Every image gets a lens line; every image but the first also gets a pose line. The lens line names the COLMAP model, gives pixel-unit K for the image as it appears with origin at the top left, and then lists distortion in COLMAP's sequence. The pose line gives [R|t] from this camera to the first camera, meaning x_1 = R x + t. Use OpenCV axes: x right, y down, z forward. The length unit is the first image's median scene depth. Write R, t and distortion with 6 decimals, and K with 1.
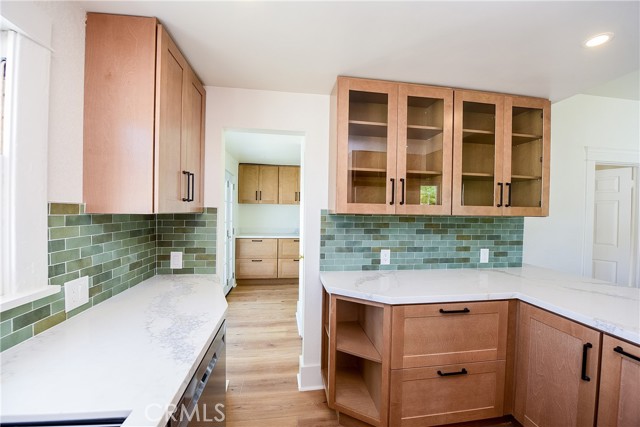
lens RADIAL K [[253.0, 0, 320.0], [0, 253.0, 213.5], [0, 0, 1]] dist [-0.030168, -0.000134]
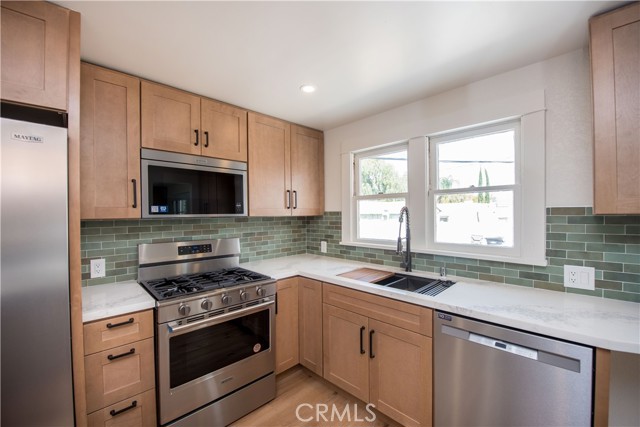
lens RADIAL K [[256.8, 0, 318.8], [0, 256.8, 218.9], [0, 0, 1]] dist [-0.011175, -0.000413]
pose [[-0.808812, 0.007820, -0.588015, 0.864923], [-0.000104, 0.999910, 0.013441, 0.003334], [0.588067, 0.010933, -0.808738, 1.252044]]
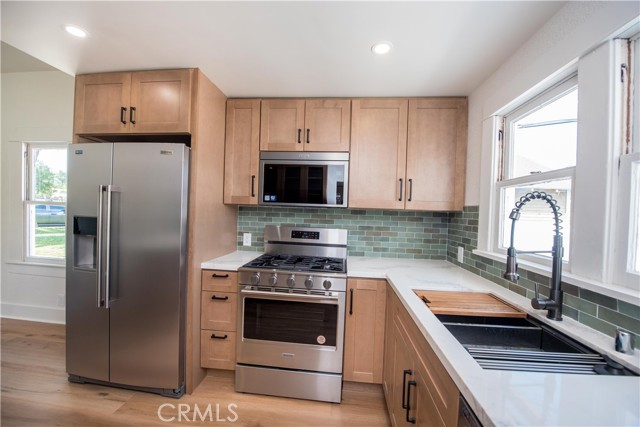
lens RADIAL K [[255.2, 0, 322.1], [0, 255.2, 217.7], [0, 0, 1]] dist [-0.000873, -0.000087]
pose [[-0.973606, -0.049312, 0.222843, -0.117612], [-0.044639, 0.998666, 0.025960, 0.047388], [-0.223826, 0.015328, -0.974509, 1.249744]]
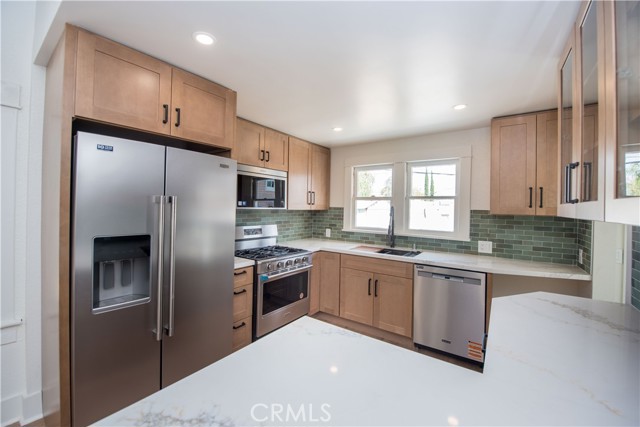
lens RADIAL K [[254.3, 0, 318.2], [0, 254.3, 212.9], [0, 0, 1]] dist [-0.001579, -0.000276]
pose [[-0.699177, -0.008676, -0.714896, 1.927465], [-0.027788, 0.999501, 0.015047, -0.003466], [0.714409, 0.030386, -0.699069, 1.547486]]
